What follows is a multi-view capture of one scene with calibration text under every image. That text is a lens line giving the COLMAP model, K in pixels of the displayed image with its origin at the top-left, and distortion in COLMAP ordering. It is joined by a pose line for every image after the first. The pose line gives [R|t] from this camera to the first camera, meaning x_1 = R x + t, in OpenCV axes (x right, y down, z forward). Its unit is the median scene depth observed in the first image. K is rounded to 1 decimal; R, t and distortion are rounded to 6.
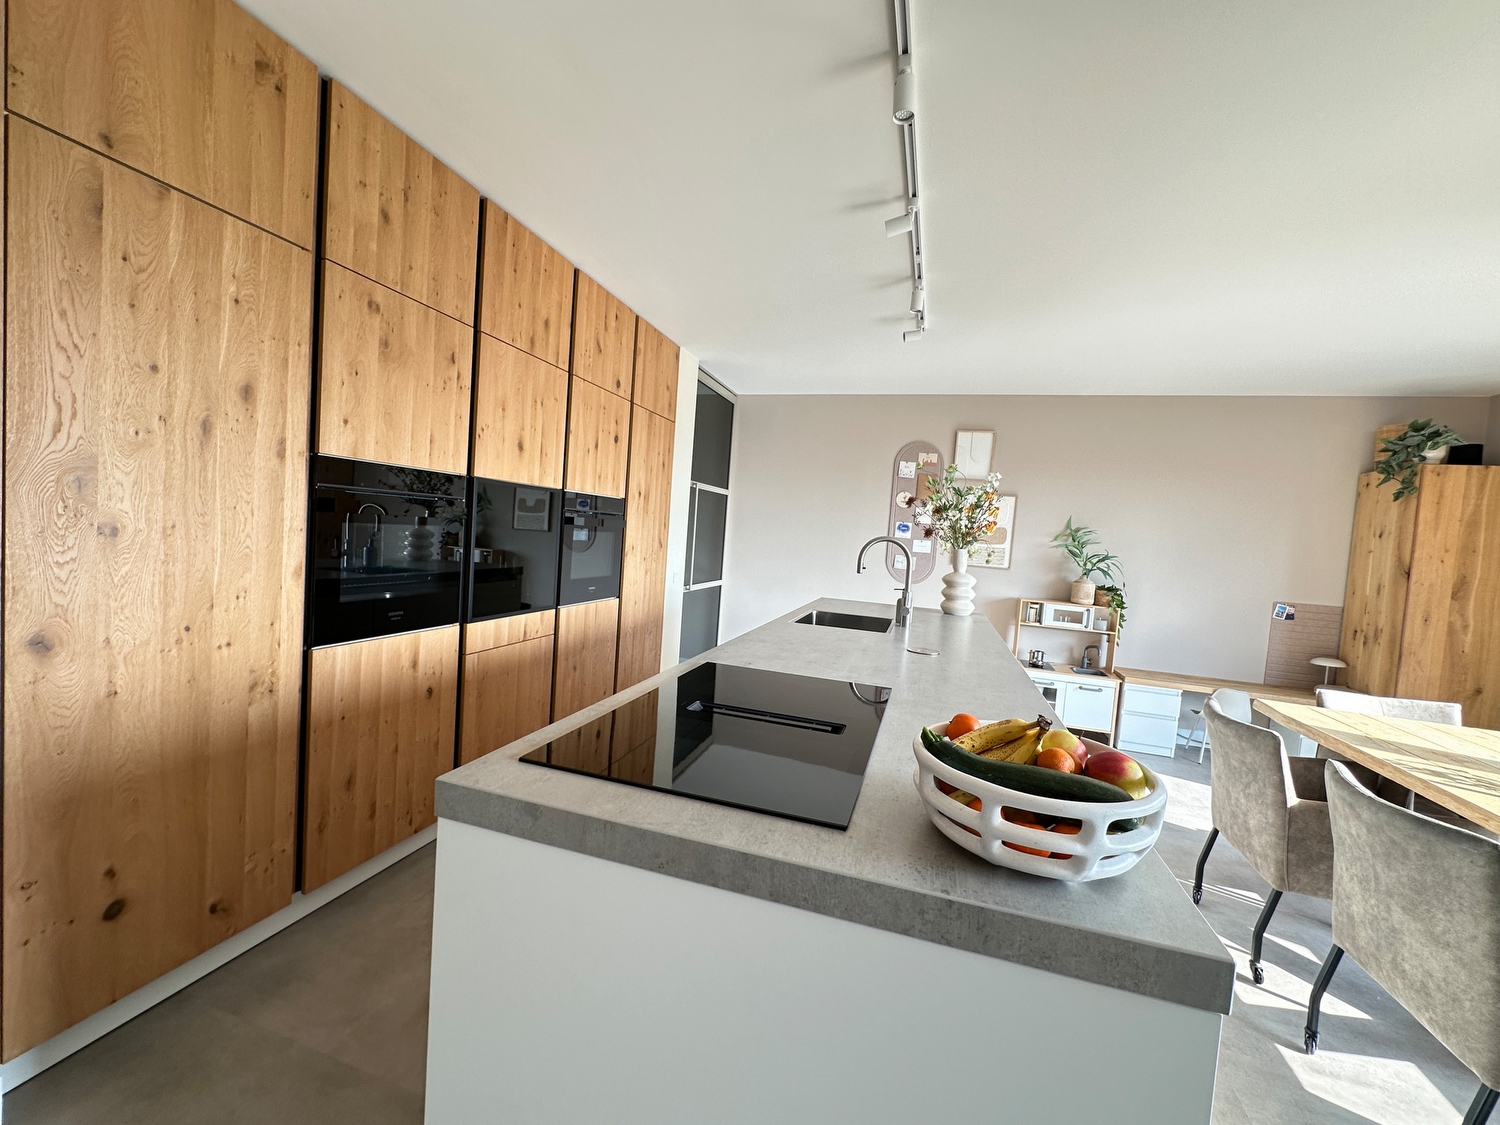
lens RADIAL K [[598.7, 0, 751.0], [0, 598.7, 560.2], [0, 0, 1]] dist [-0.003155, 0.000815]
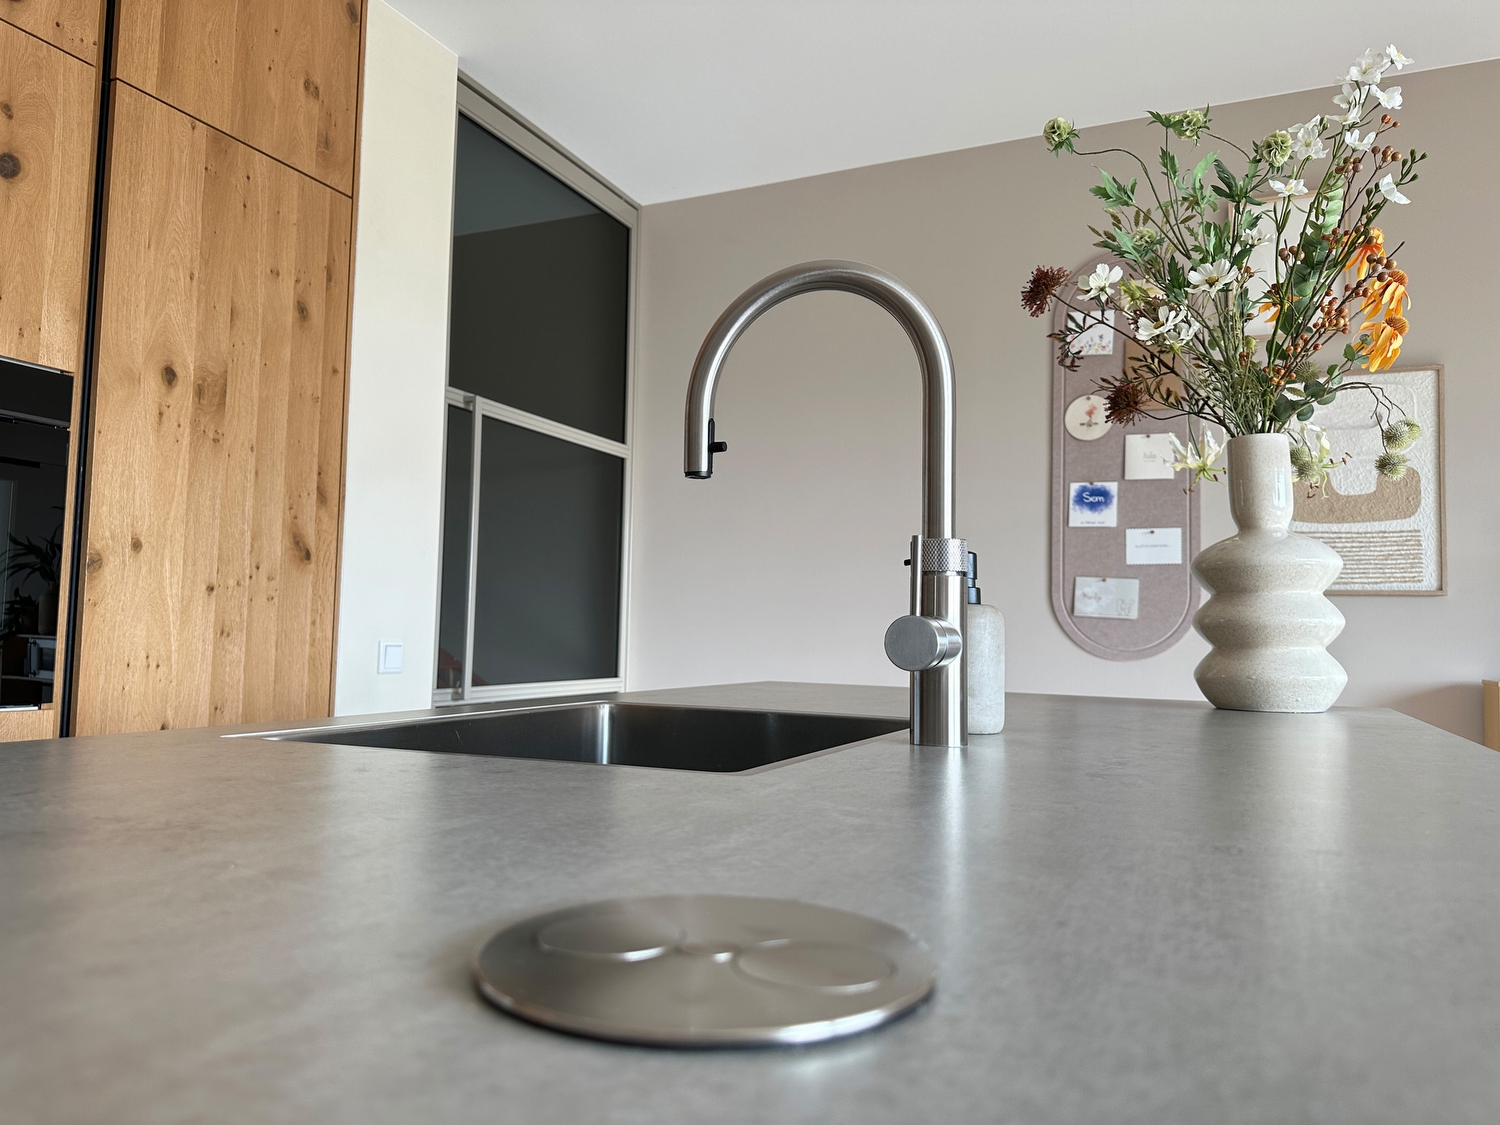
lens RADIAL K [[1065.9, 0, 750.0], [0, 1065.9, 562.5], [0, 0, 1]] dist [0.032486, -0.041825]
pose [[0.990507, -0.059838, -0.123758, 0.285375], [0.043924, 0.990861, -0.127533, 0.113773], [0.130259, 0.120886, 0.984083, 0.800270]]
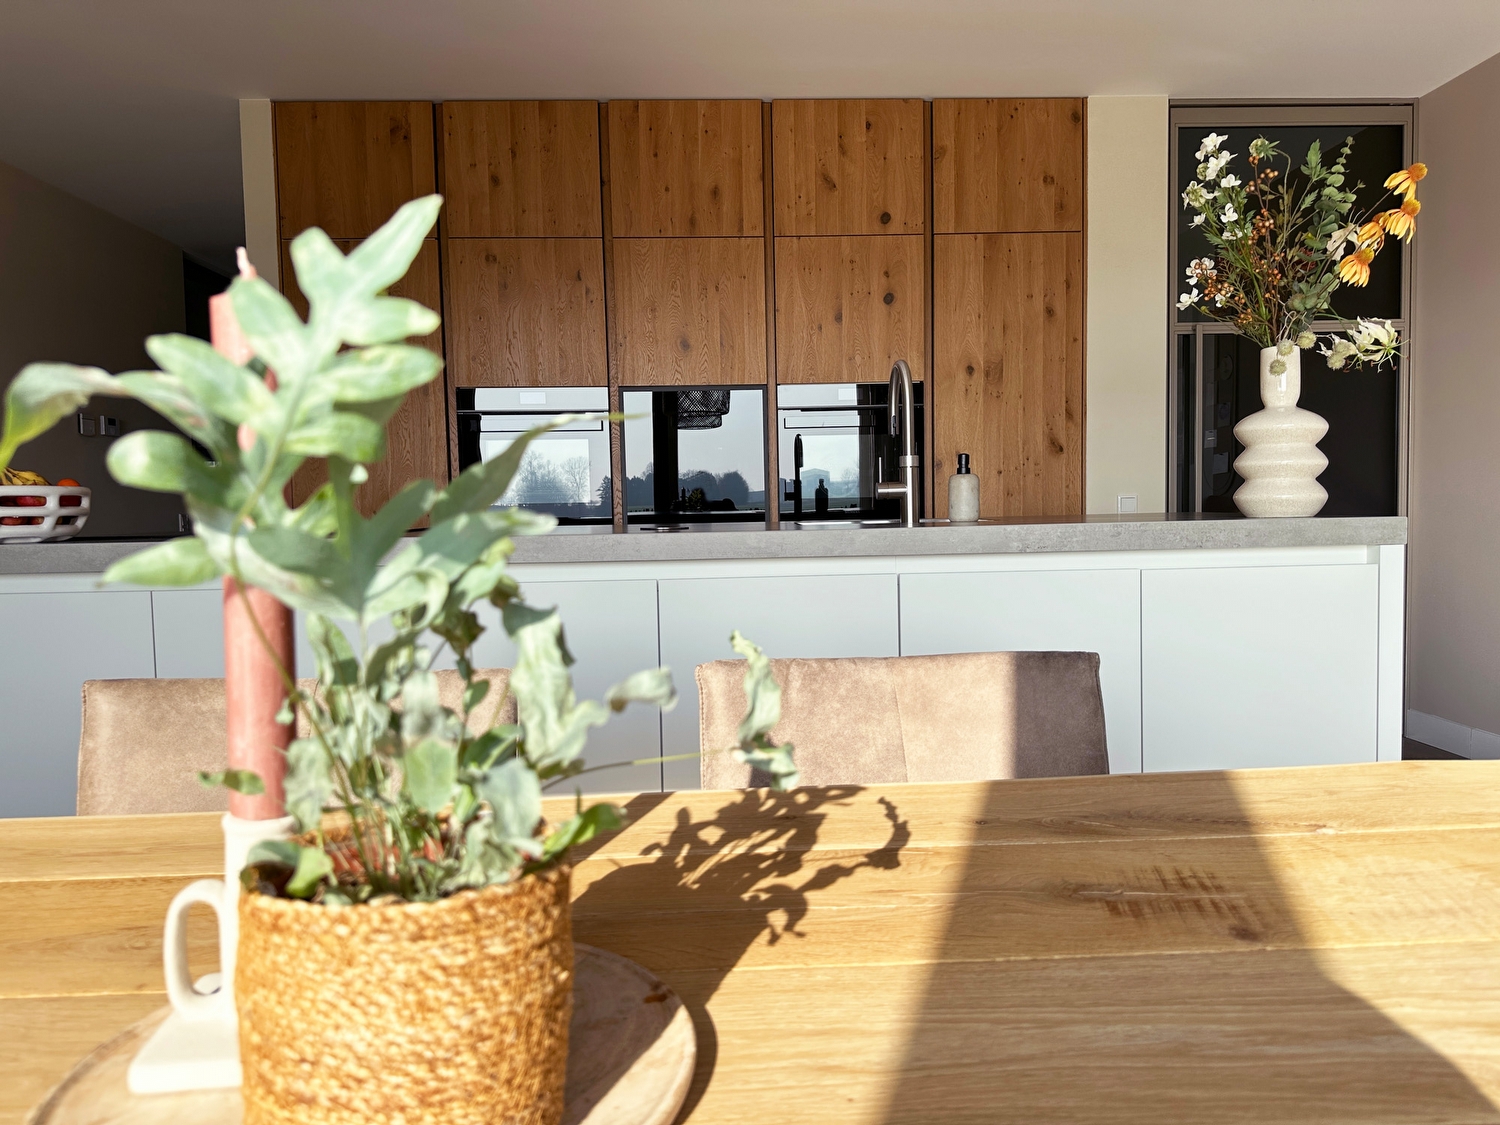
lens RADIAL K [[1040.5, 0, 744.0], [0, 1040.5, 561.8], [0, 0, 1]] dist [0.167607, -0.340752]
pose [[0.329435, -0.024065, -0.943872, 1.269782], [-0.003239, 0.999640, -0.026617, 0.201069], [0.944173, 0.011826, 0.329239, 0.644839]]
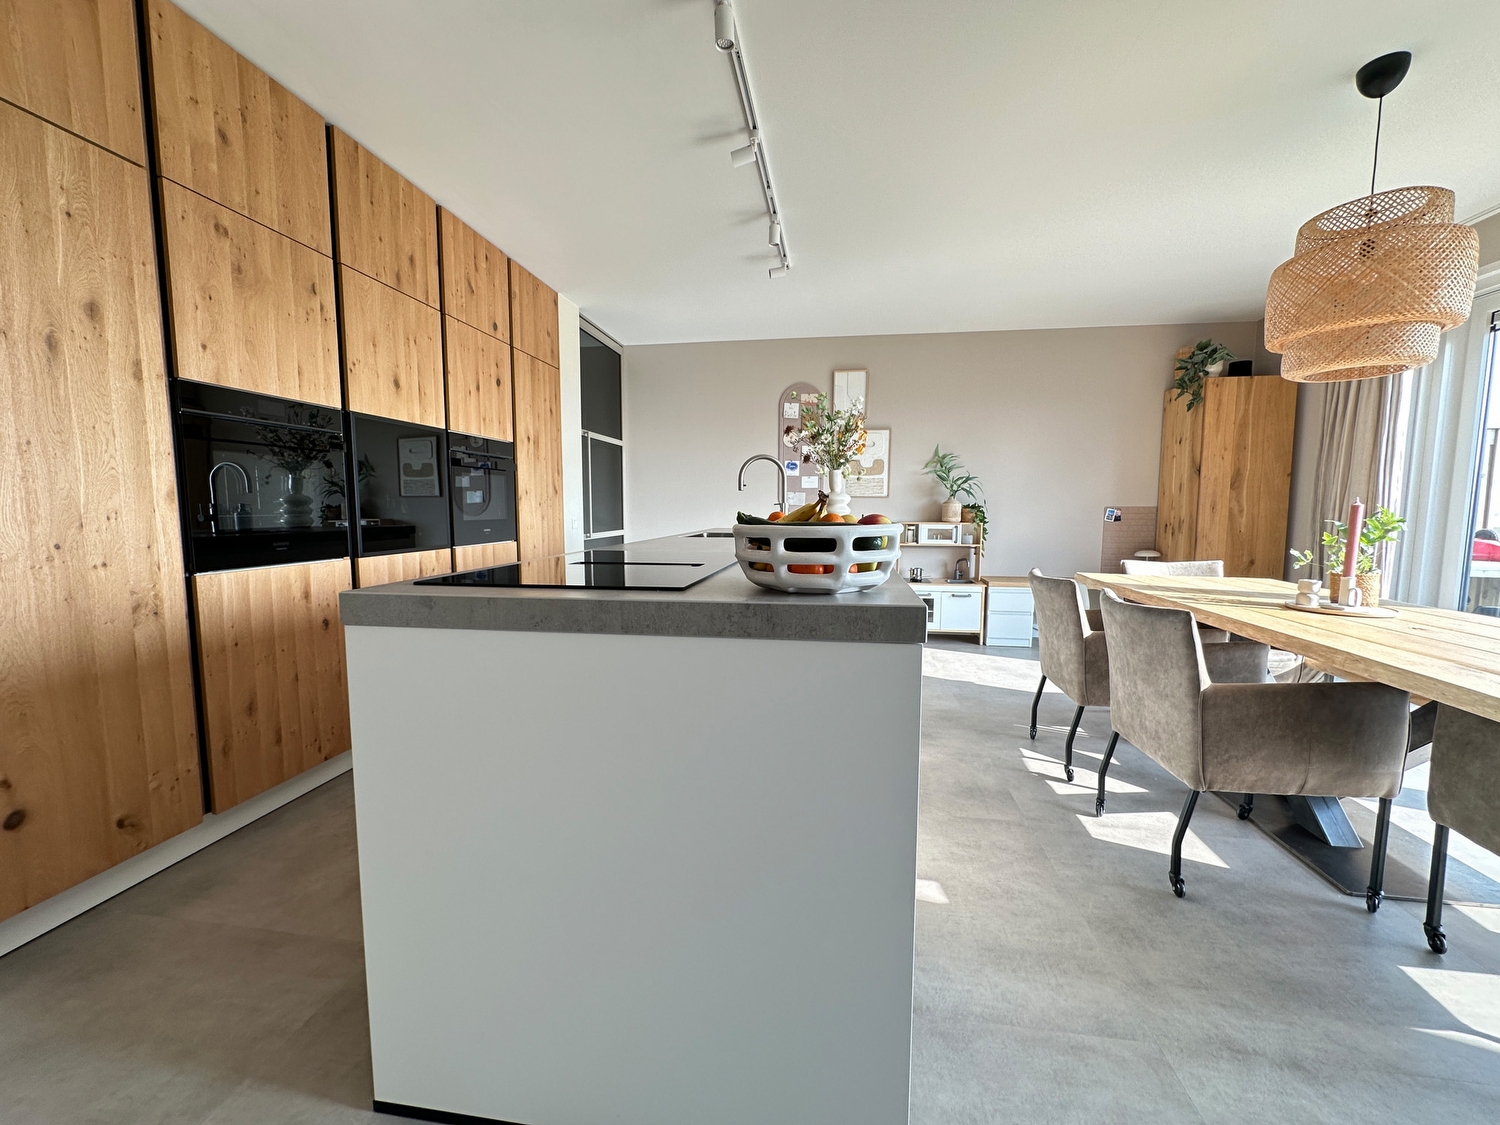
lens RADIAL K [[598.7, 0, 751.0], [0, 598.7, 560.2], [0, 0, 1]] dist [-0.003155, 0.000815]
pose [[0.986777, -0.081965, 0.139831, 0.043496], [0.075326, 0.995795, 0.052137, 0.111332], [-0.143517, -0.040915, 0.988802, -0.105369]]
